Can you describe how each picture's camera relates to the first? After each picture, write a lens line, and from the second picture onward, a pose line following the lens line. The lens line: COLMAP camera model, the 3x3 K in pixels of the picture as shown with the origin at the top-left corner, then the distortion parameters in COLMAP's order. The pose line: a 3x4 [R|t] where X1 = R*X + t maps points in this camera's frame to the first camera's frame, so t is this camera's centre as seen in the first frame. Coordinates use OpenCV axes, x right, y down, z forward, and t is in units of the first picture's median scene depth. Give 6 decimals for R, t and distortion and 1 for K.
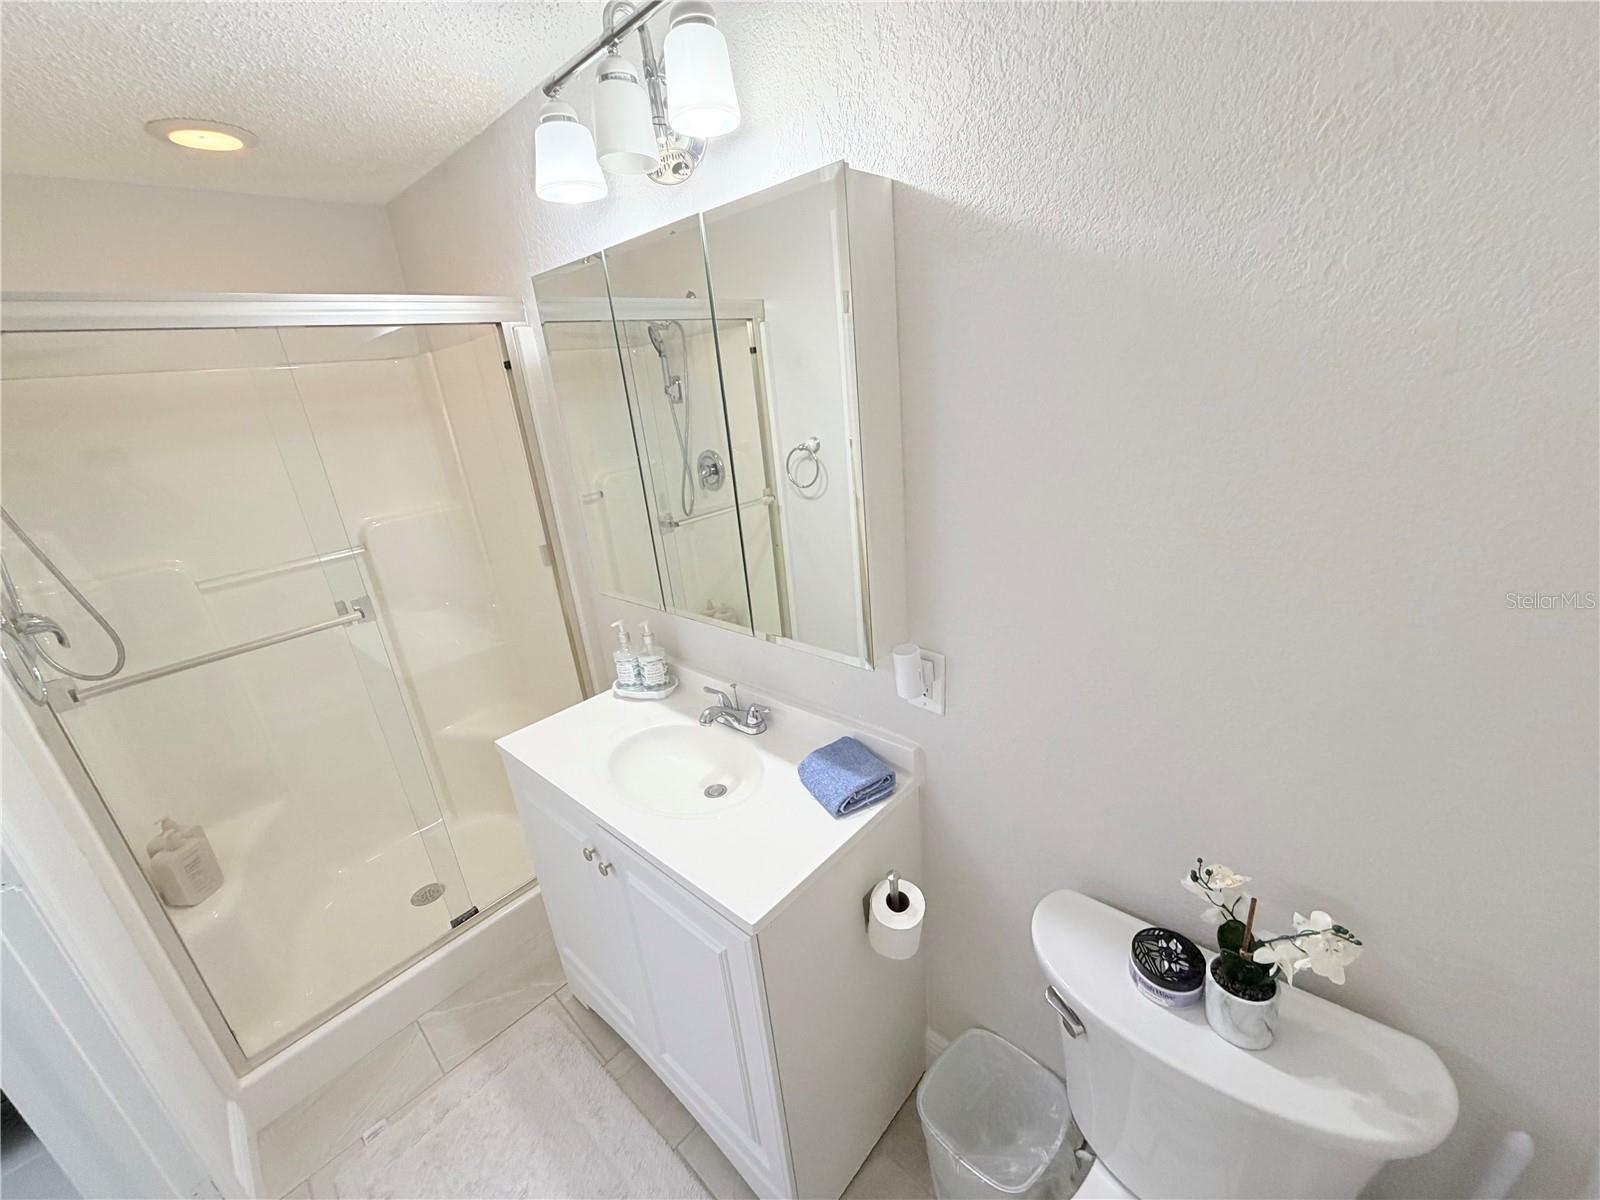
lens RADIAL K [[639.3, 0, 801.3], [0, 639.3, 605.7], [0, 0, 1]] dist [0.000809, -0.000145]
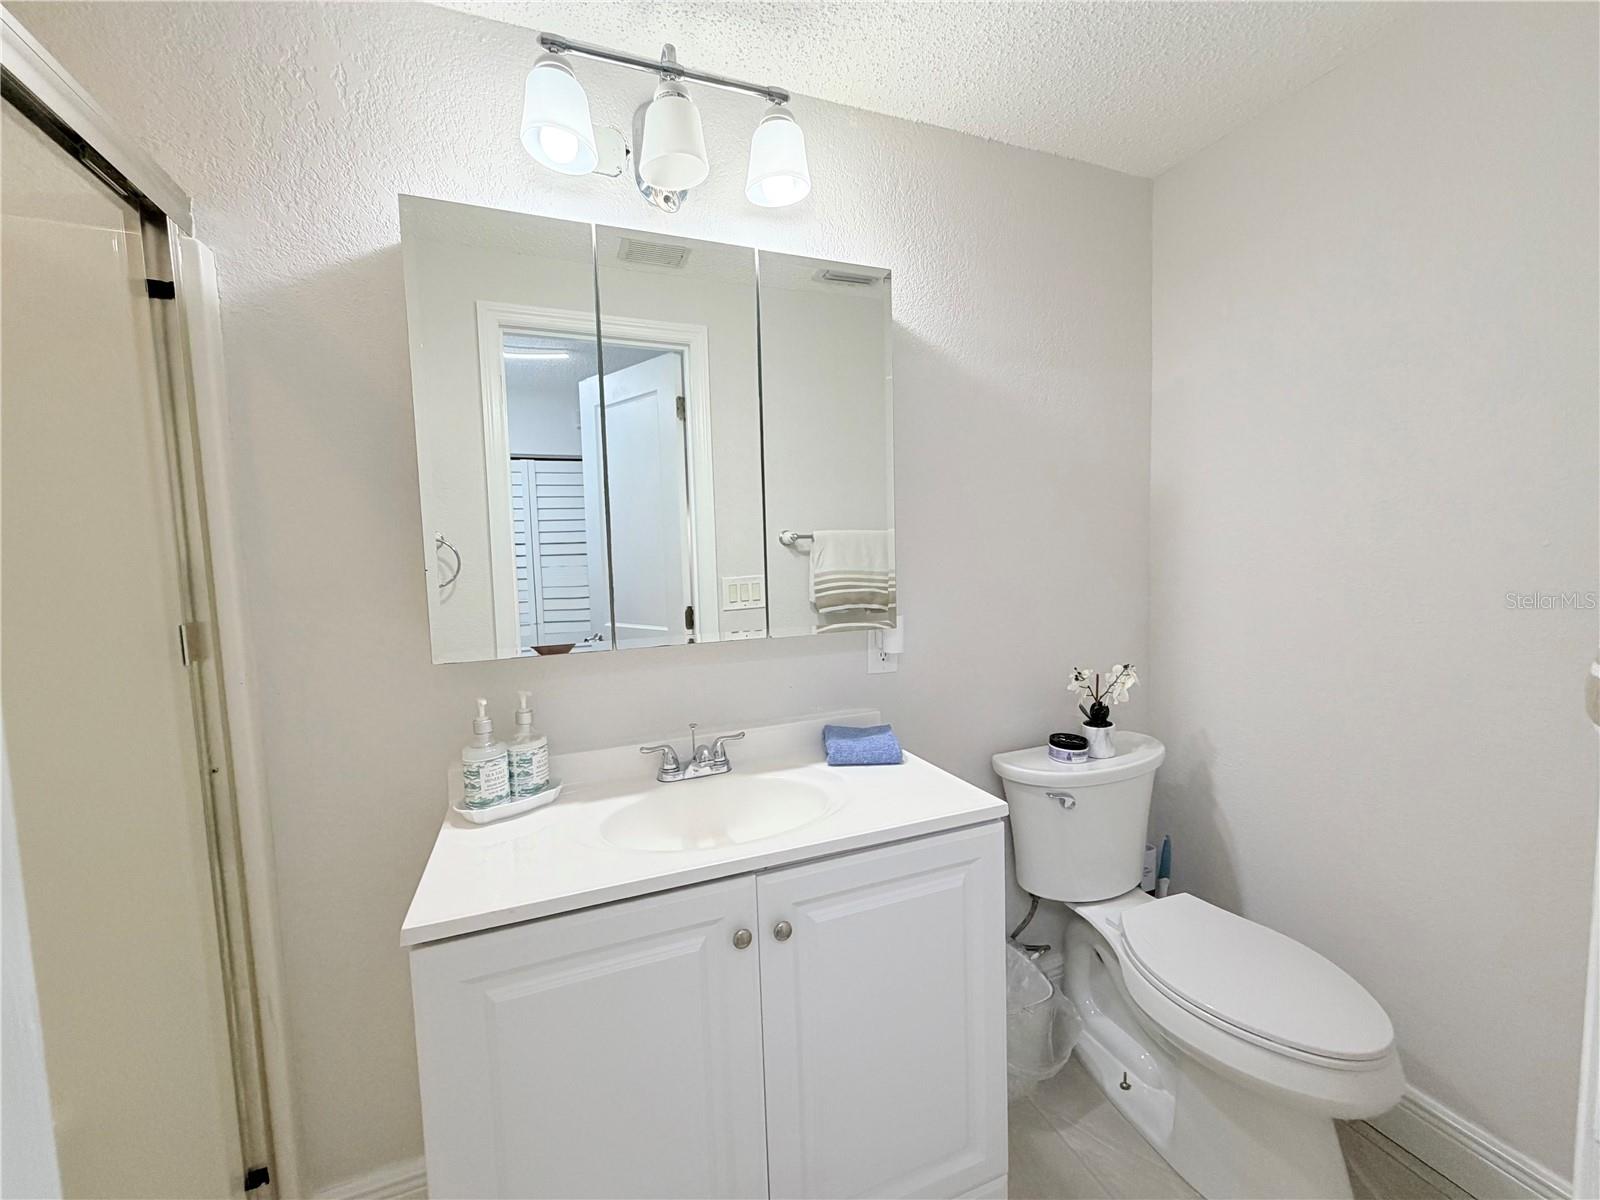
lens RADIAL K [[639.3, 0, 798.2], [0, 639.3, 598.2], [0, 0, 1]] dist [0.000809, -0.000145]
pose [[0.437062, 0.014374, 0.899317, -0.855943], [0.290620, 0.943982, -0.156327, 0.144706], [-0.851186, 0.329684, 0.408401, 0.485194]]
